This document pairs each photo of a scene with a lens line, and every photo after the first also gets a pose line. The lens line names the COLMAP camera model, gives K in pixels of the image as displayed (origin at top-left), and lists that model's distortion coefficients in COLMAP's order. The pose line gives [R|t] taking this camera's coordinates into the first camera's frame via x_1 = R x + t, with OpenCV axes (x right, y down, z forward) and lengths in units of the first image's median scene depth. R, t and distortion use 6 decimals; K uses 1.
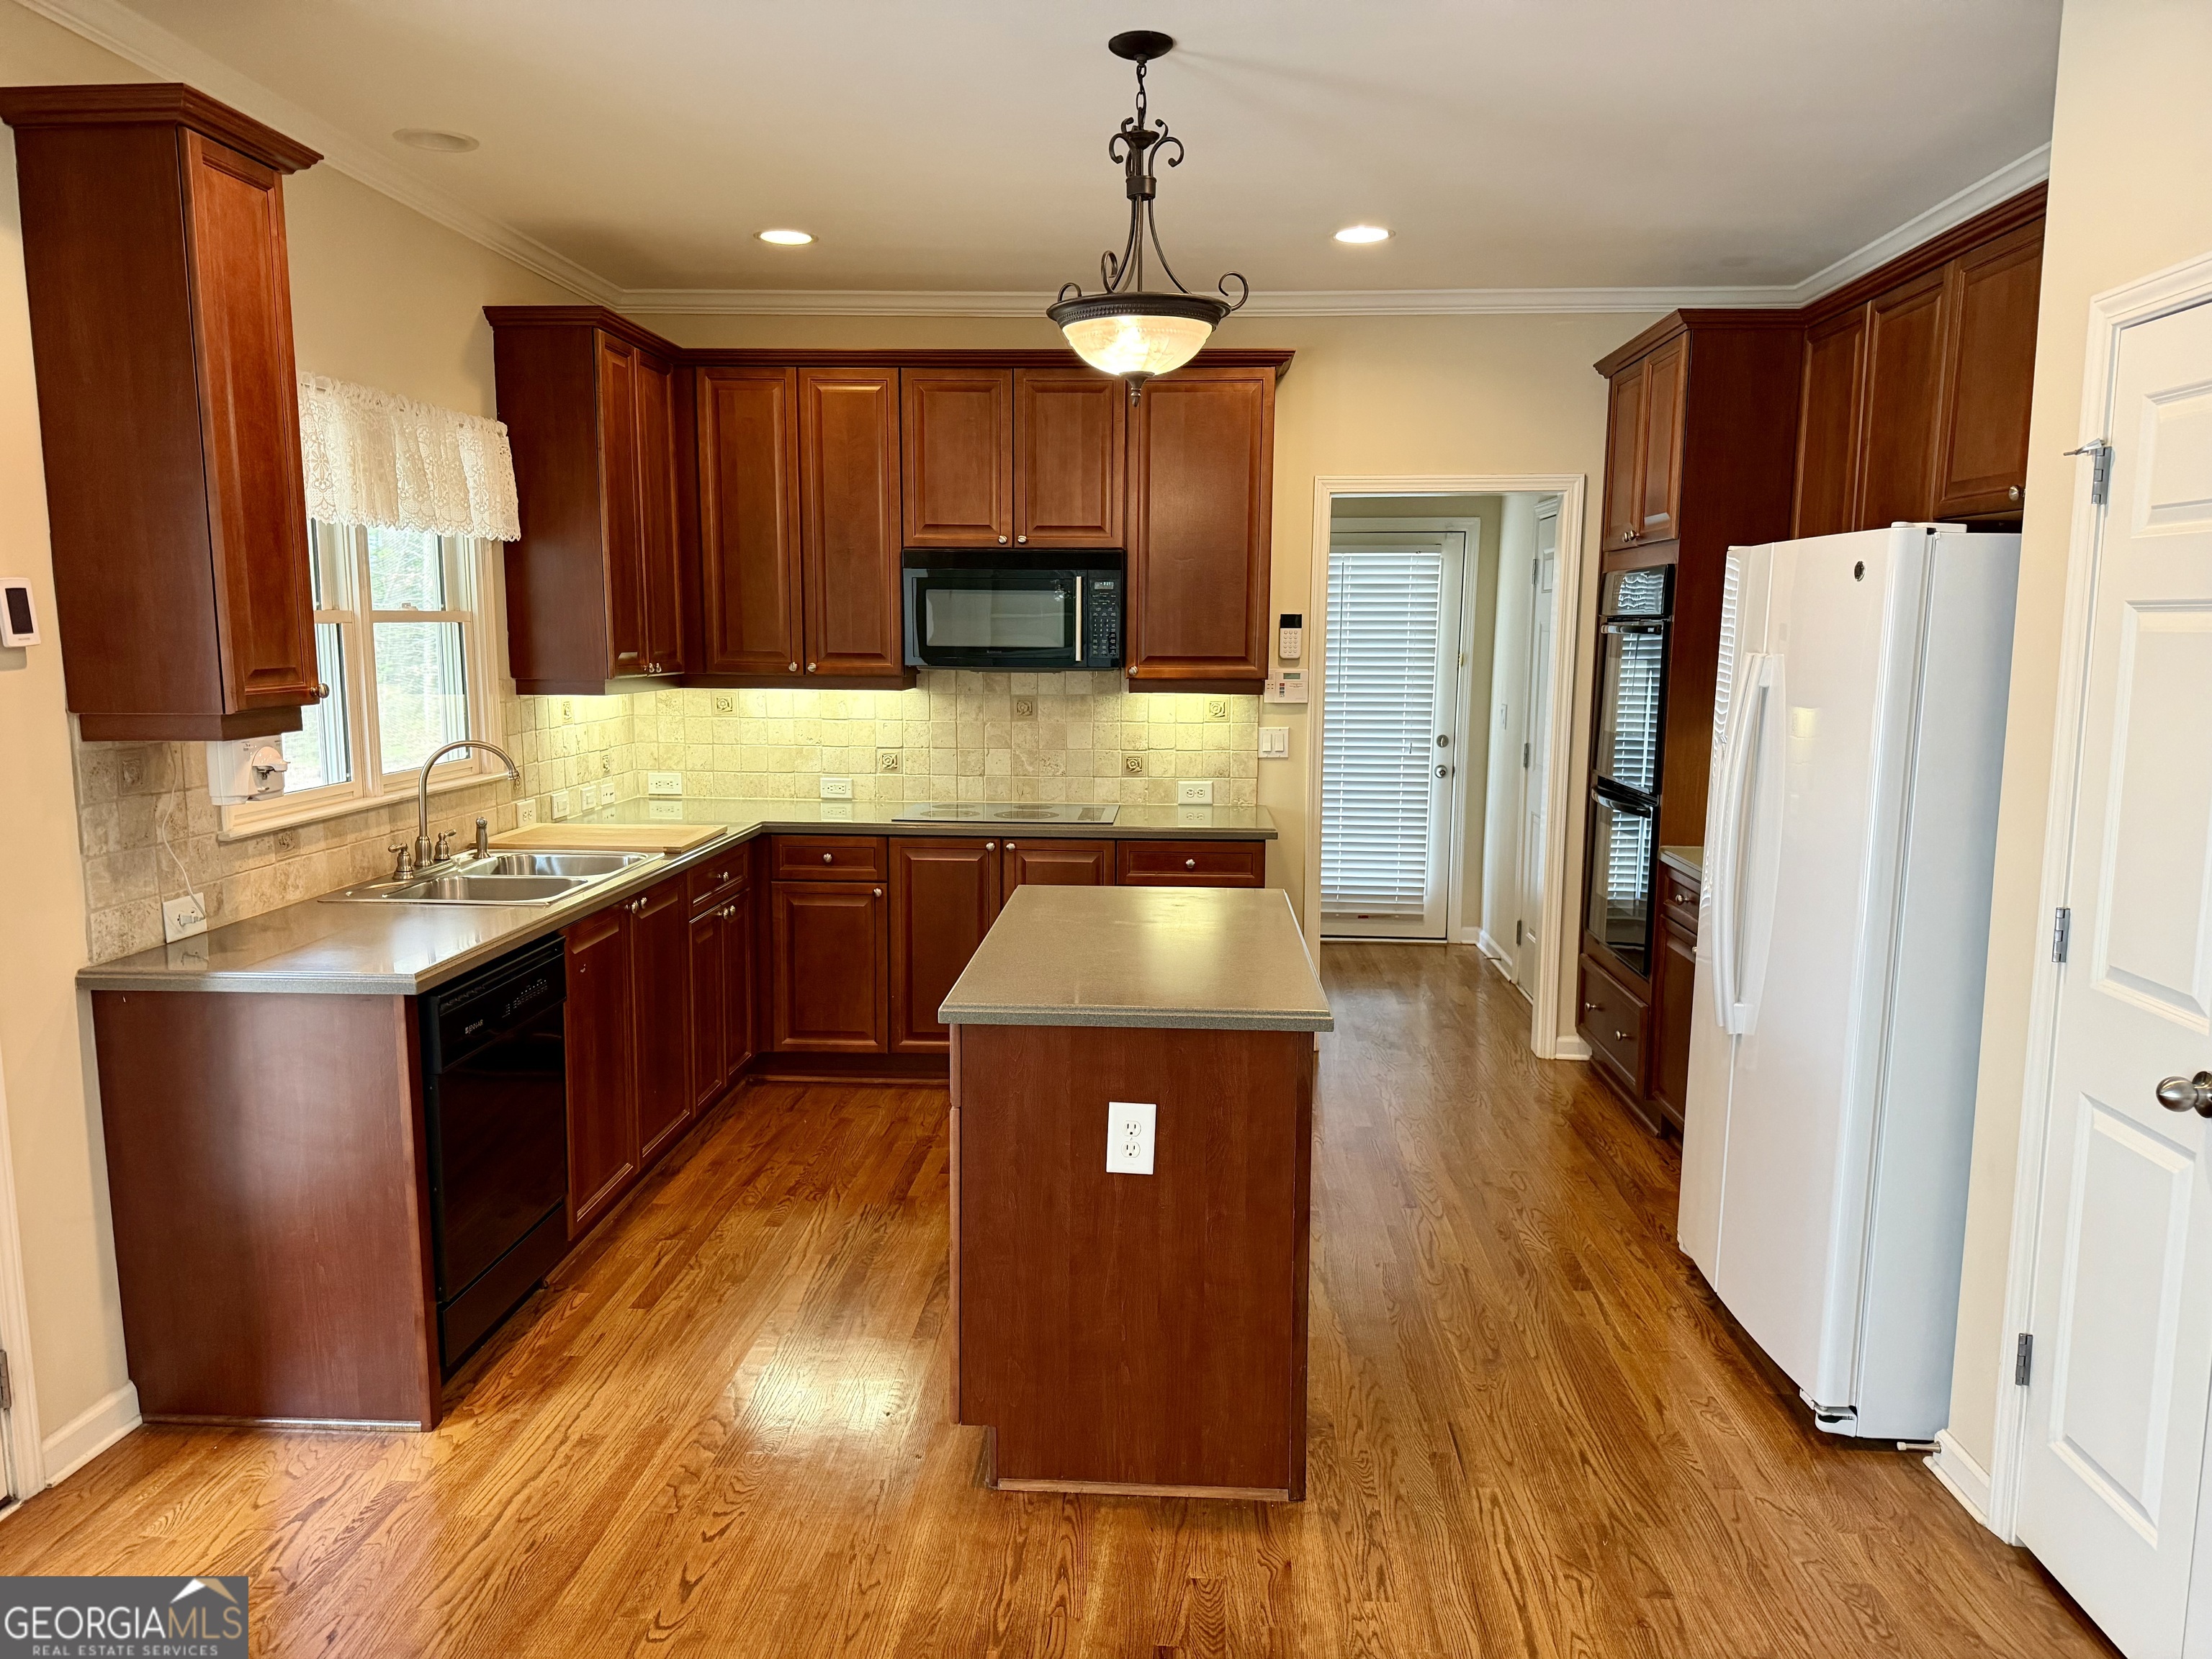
lens RADIAL K [[1549.6, 0, 1098.9], [0, 1549.6, 840.7], [0, 0, 1]] dist [0.046391, -0.058197]
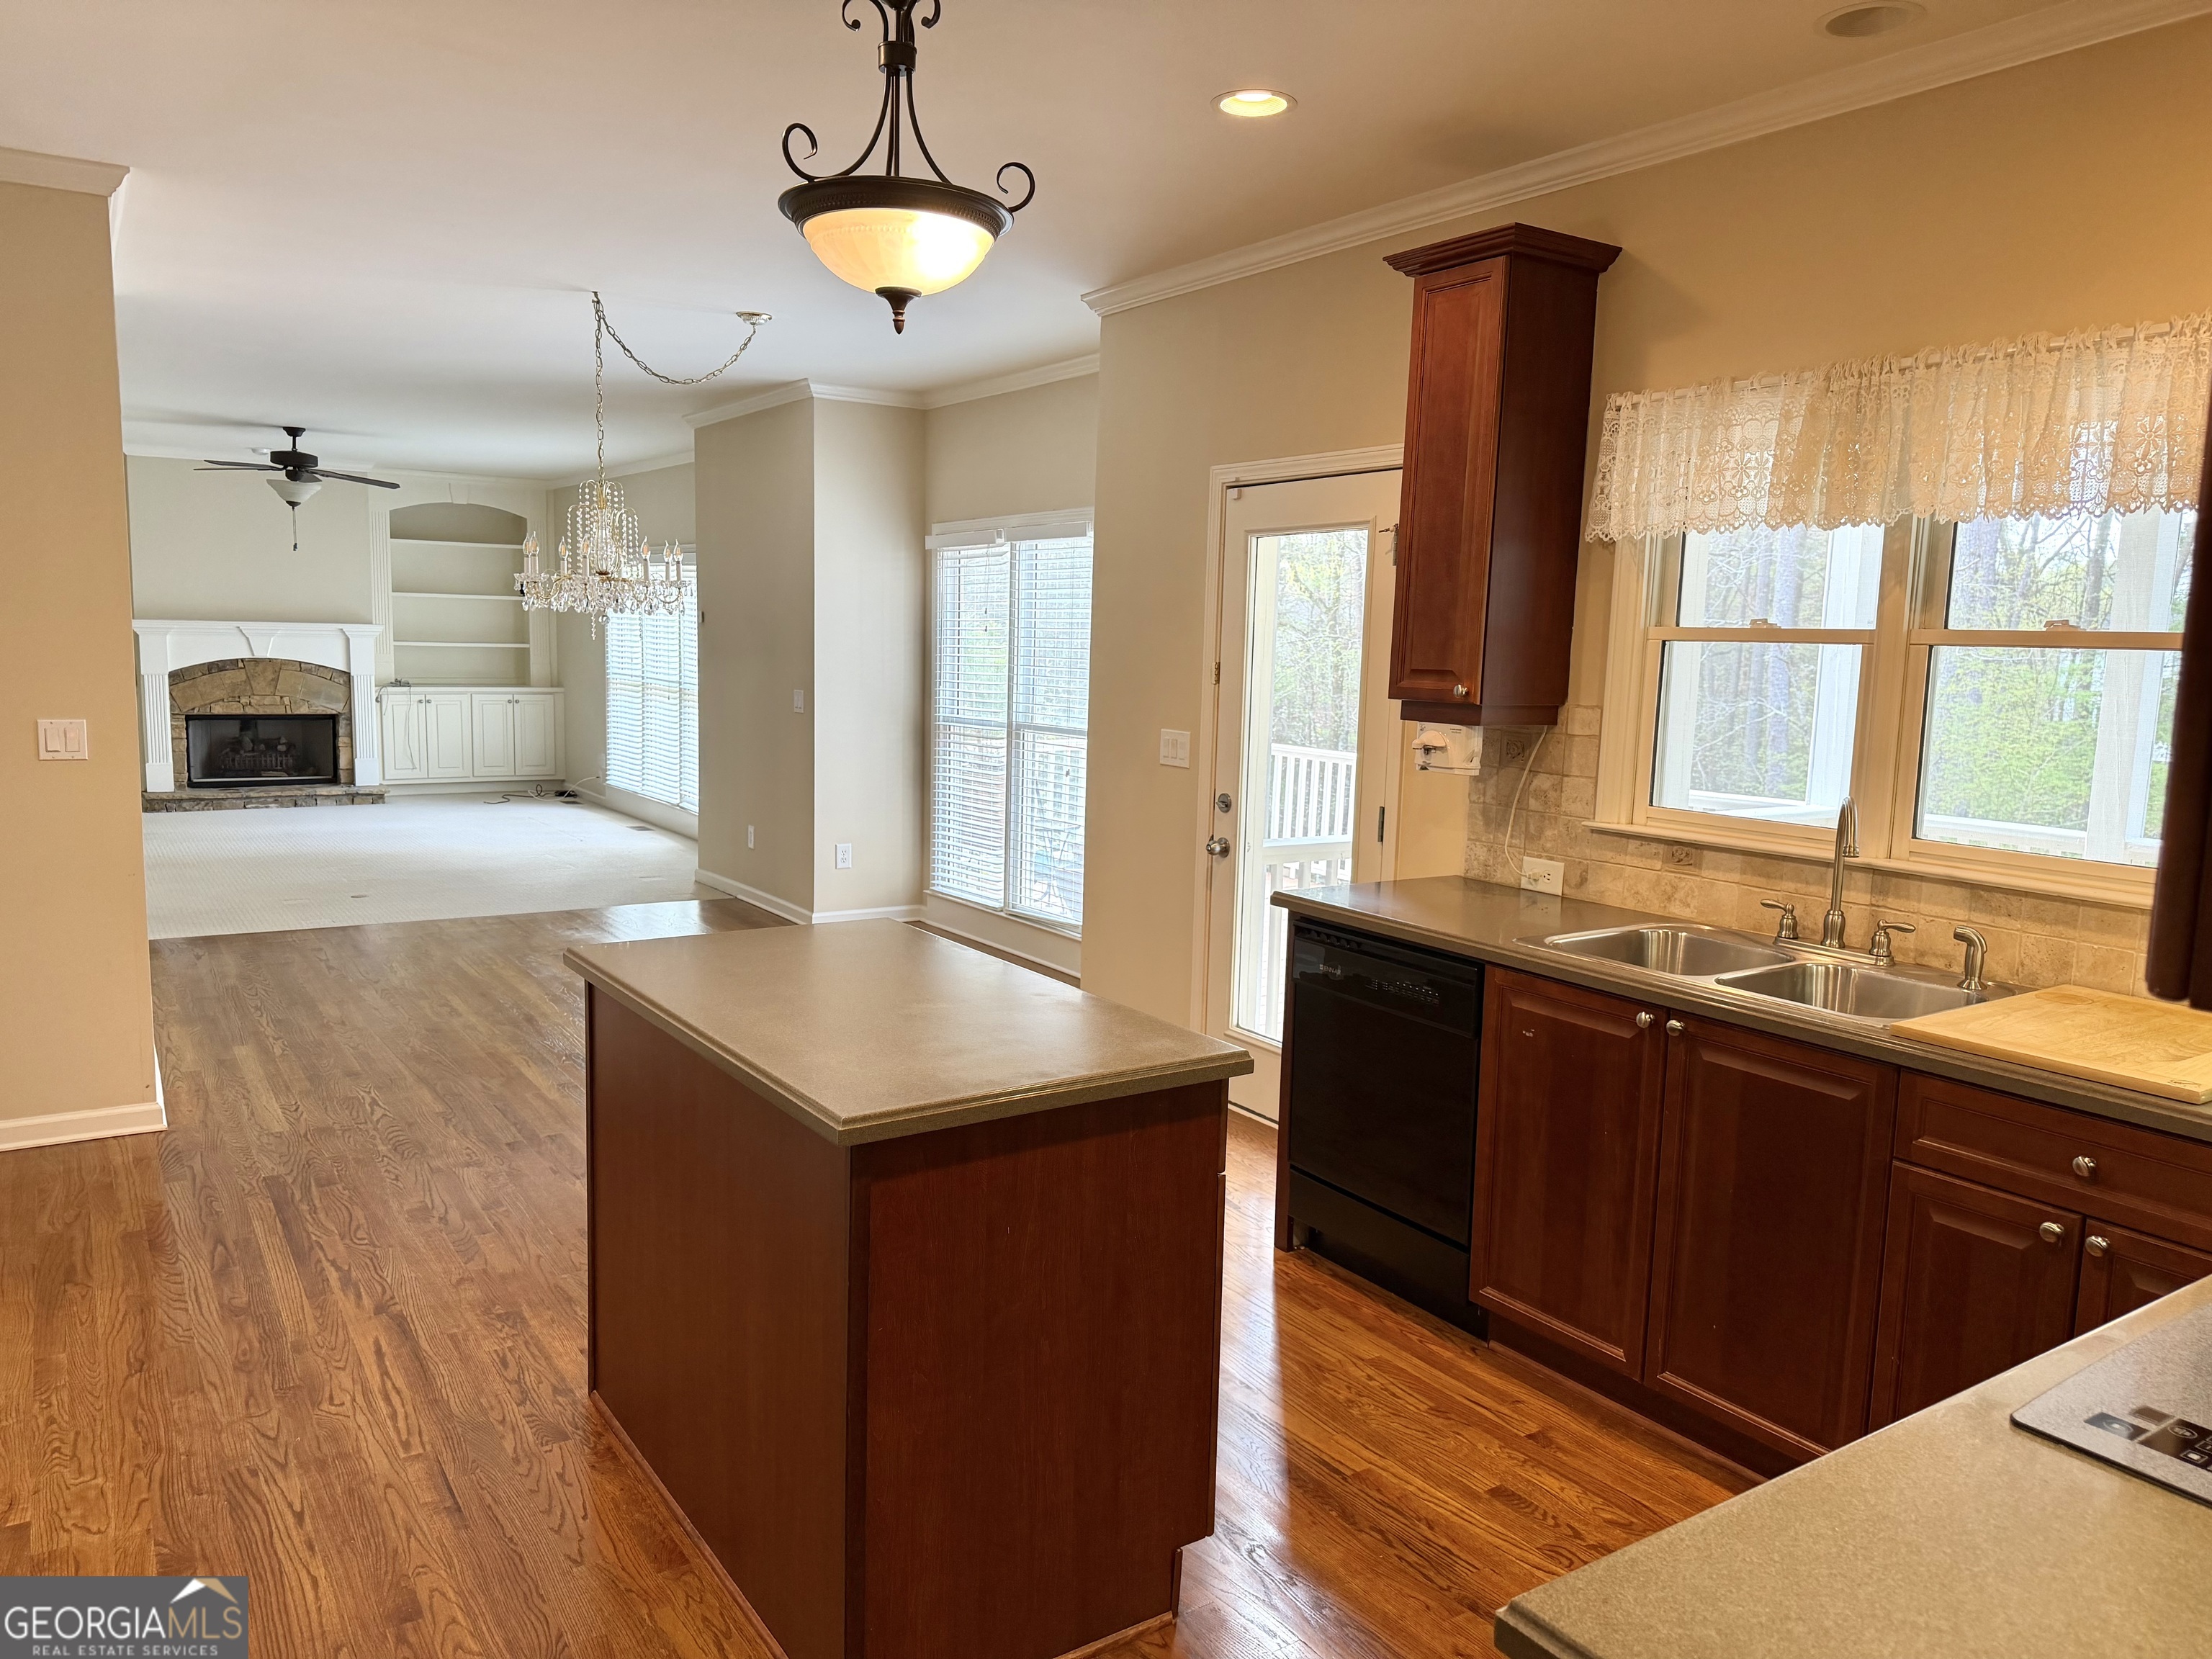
lens RADIAL K [[1549.6, 0, 1099.4], [0, 1549.6, 842.9], [0, 0, 1]] dist [0.046391, -0.058197]
pose [[-0.793984, 0.054542, -0.605487, 0.266670], [-0.116455, 0.963878, 0.239534, -0.140945], [0.596680, 0.260699, -0.758952, 1.055525]]
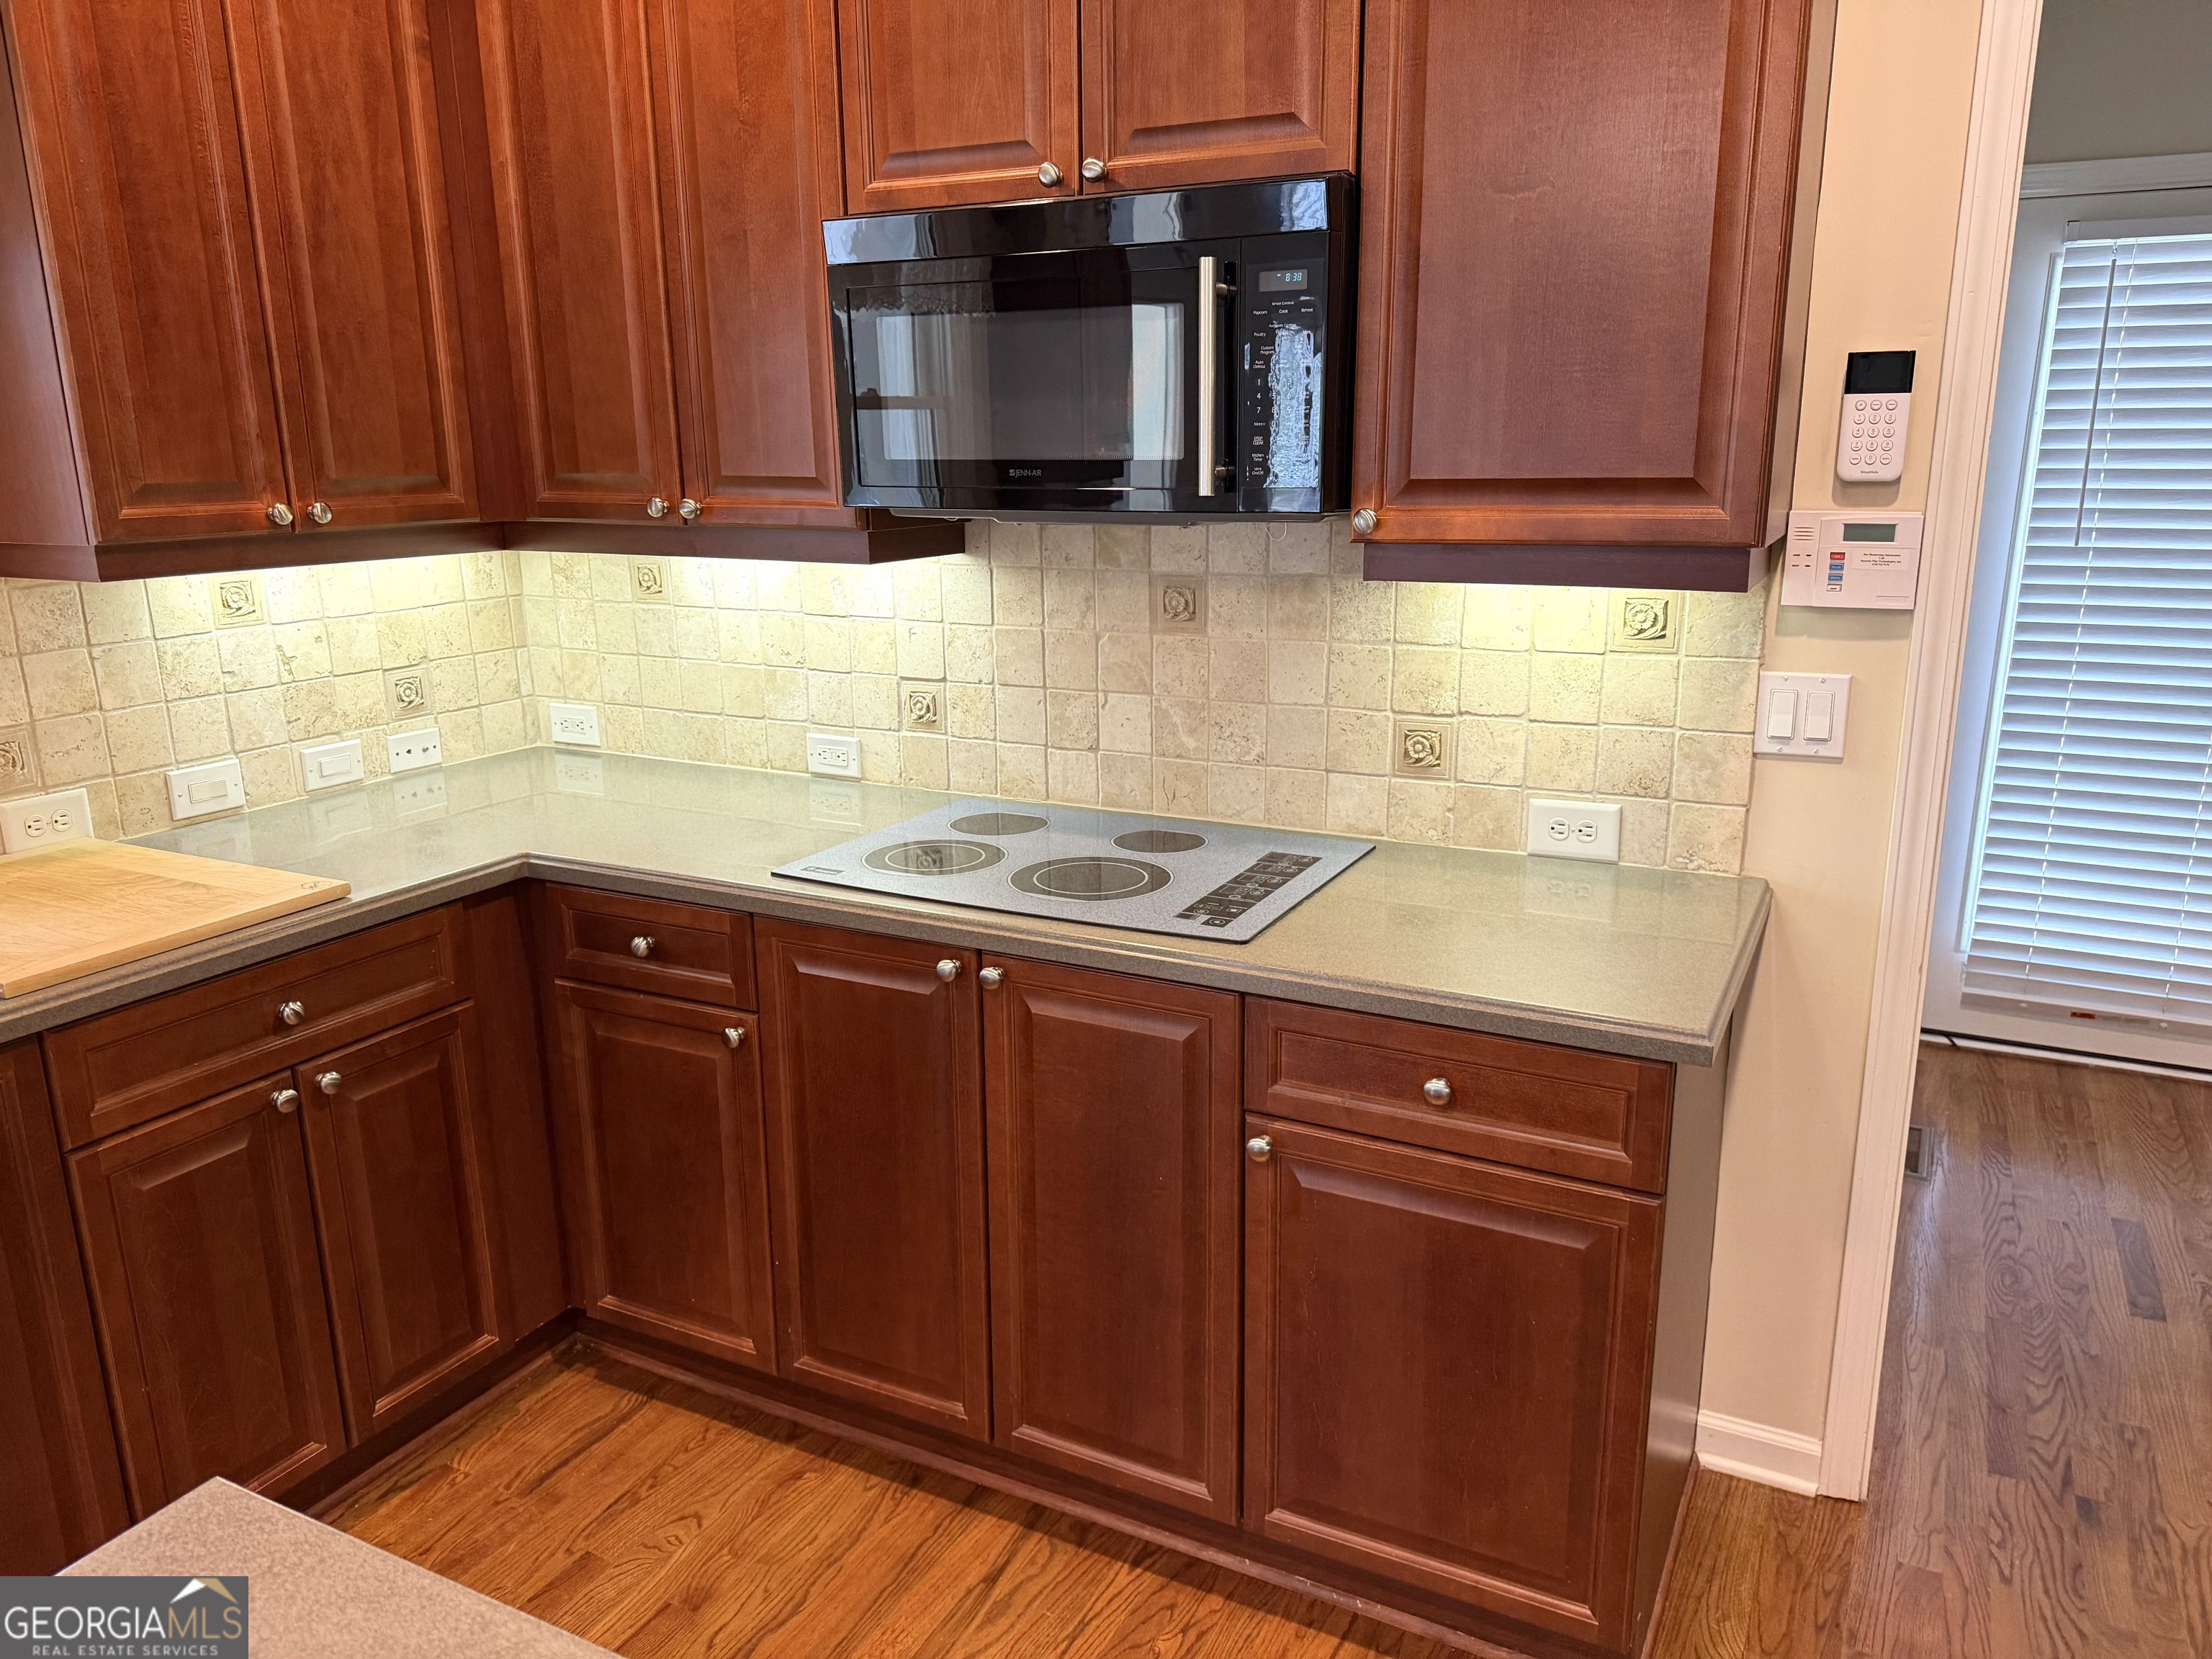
lens RADIAL K [[1549.6, 0, 1100.5], [0, 1549.6, 834.5], [0, 0, 1]] dist [0.046391, -0.058197]
pose [[0.911166, 0.085470, -0.403078, 0.121730], [-0.040065, 0.991992, 0.119777, -0.078495], [0.410087, -0.092988, 0.907294, 0.639788]]
